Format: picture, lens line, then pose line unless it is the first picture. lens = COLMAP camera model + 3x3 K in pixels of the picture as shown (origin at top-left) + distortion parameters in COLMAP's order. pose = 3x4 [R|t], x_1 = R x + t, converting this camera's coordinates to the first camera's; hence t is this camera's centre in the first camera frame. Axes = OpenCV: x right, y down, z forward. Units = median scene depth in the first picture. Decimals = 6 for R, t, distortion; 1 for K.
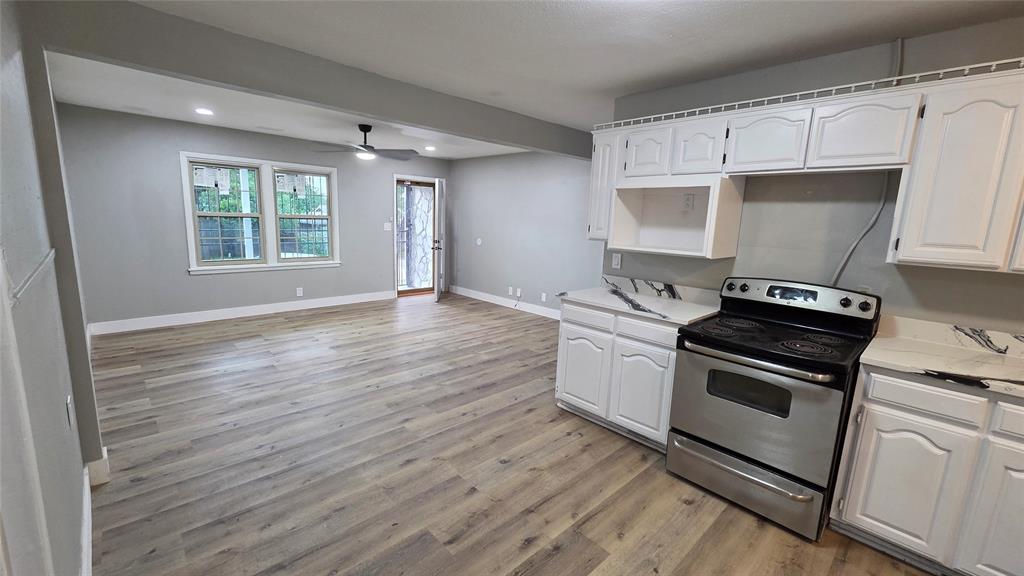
lens RADIAL K [[418.5, 0, 510.8], [0, 418.5, 290.1], [0, 0, 1]] dist [0.003744, -0.000019]
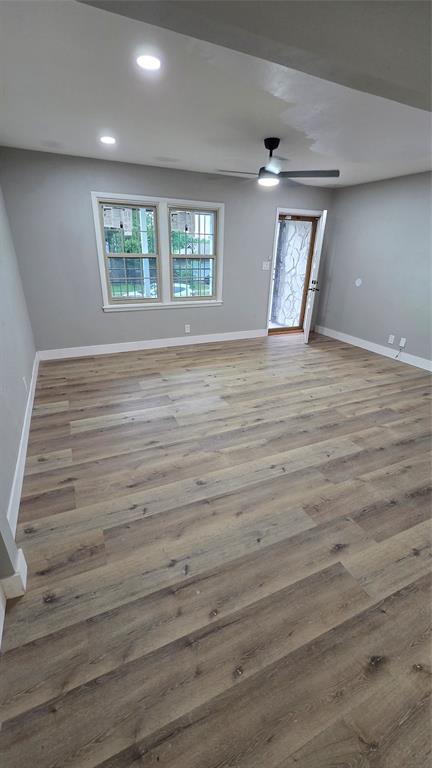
lens RADIAL K [[313.8, 0, 217.5], [0, 313.8, 387.7], [0, 0, 1]] dist [0.003744, -0.000019]
pose [[0.944109, 0.121956, -0.306243, -0.306896], [-0.046769, 0.969202, 0.241786, -0.098212], [0.326298, -0.213949, 0.920736, 0.444517]]
